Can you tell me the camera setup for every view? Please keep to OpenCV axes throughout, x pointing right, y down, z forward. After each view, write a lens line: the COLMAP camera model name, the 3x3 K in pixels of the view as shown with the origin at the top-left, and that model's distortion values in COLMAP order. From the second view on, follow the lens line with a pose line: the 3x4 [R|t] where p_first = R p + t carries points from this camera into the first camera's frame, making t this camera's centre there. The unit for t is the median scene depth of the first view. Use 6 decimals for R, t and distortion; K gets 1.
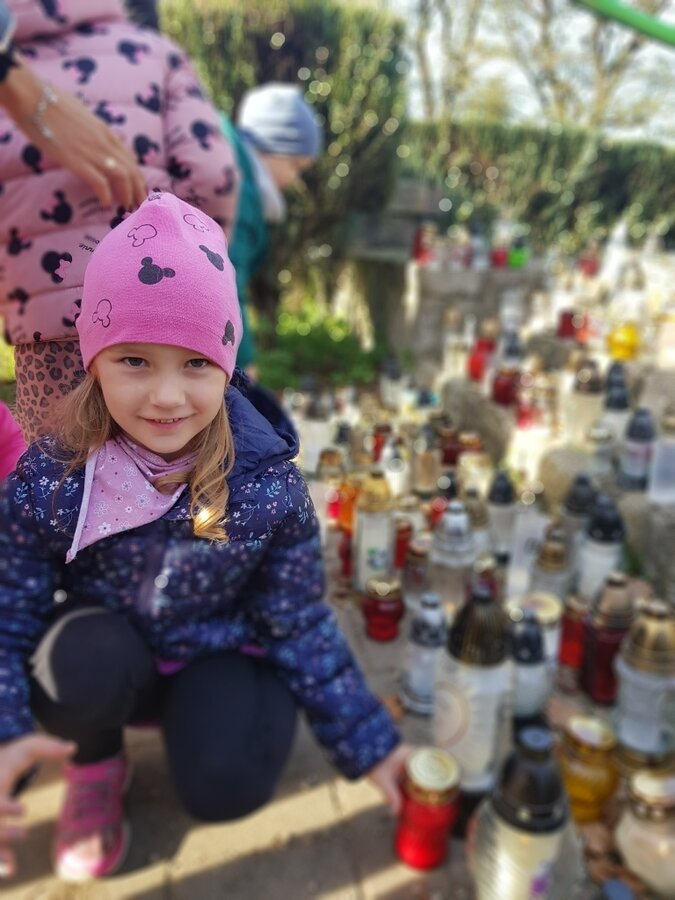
lens RADIAL K [[679.2, 0, 337.5], [0, 679.2, 450.0], [0, 0, 1]] dist [0.002839, 0.004161]
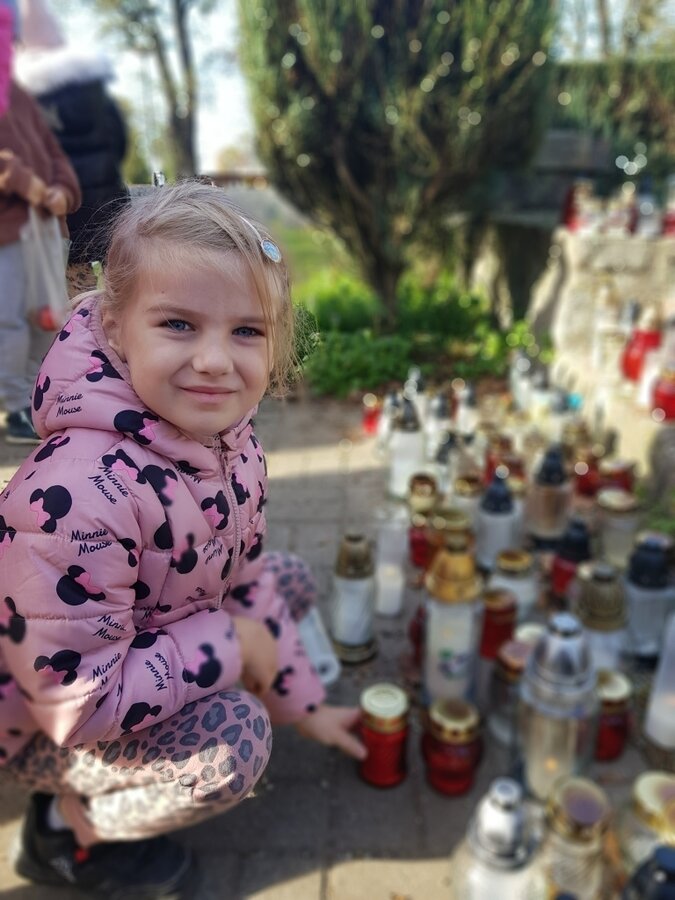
lens RADIAL K [[679.2, 0, 337.5], [0, 679.2, 450.0], [0, 0, 1]] dist [0.002839, 0.004161]
pose [[0.976635, 0.048621, -0.209335, 0.025692], [-0.038525, 0.997902, 0.052041, -0.031237], [0.211426, -0.042760, 0.976458, 0.094178]]
